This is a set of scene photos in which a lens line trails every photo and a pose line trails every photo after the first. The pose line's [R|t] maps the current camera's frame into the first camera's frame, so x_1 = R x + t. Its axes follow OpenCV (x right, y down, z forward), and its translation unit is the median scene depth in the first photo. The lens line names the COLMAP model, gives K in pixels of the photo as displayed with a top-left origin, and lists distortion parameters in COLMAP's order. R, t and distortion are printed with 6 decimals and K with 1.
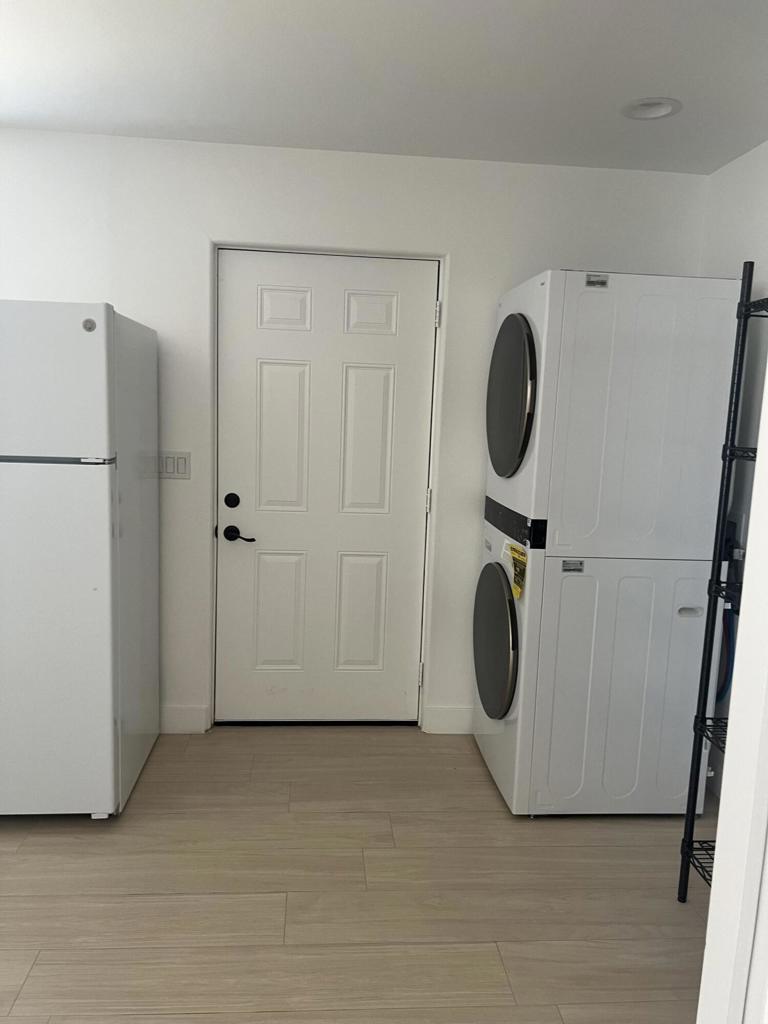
lens RADIAL K [[788.5, 0, 384.0], [0, 788.5, 512.0], [0, 0, 1]] dist [0.064610, -0.064339]
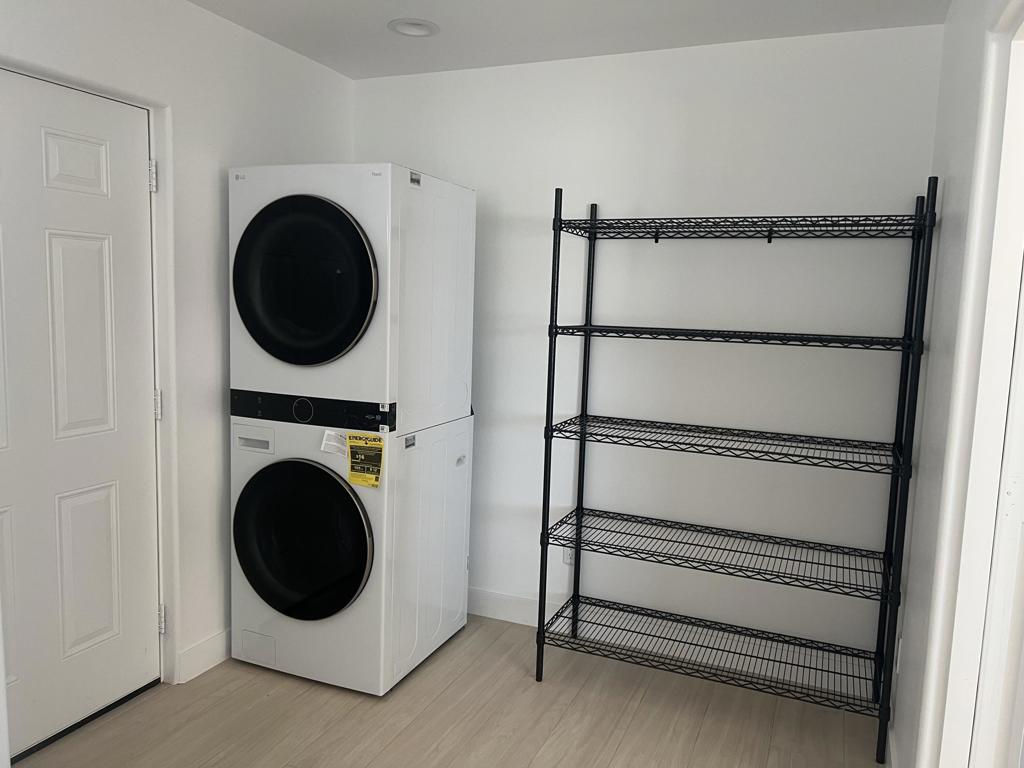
lens RADIAL K [[777.5, 0, 513.9], [0, 777.5, 379.4], [0, 0, 1]] dist [0.045537, 0.002314]
pose [[0.455801, -0.118672, 0.882135, -0.613677], [0.102894, 0.991453, 0.080213, -0.085078], [-0.884115, 0.054205, 0.464115, 0.377543]]
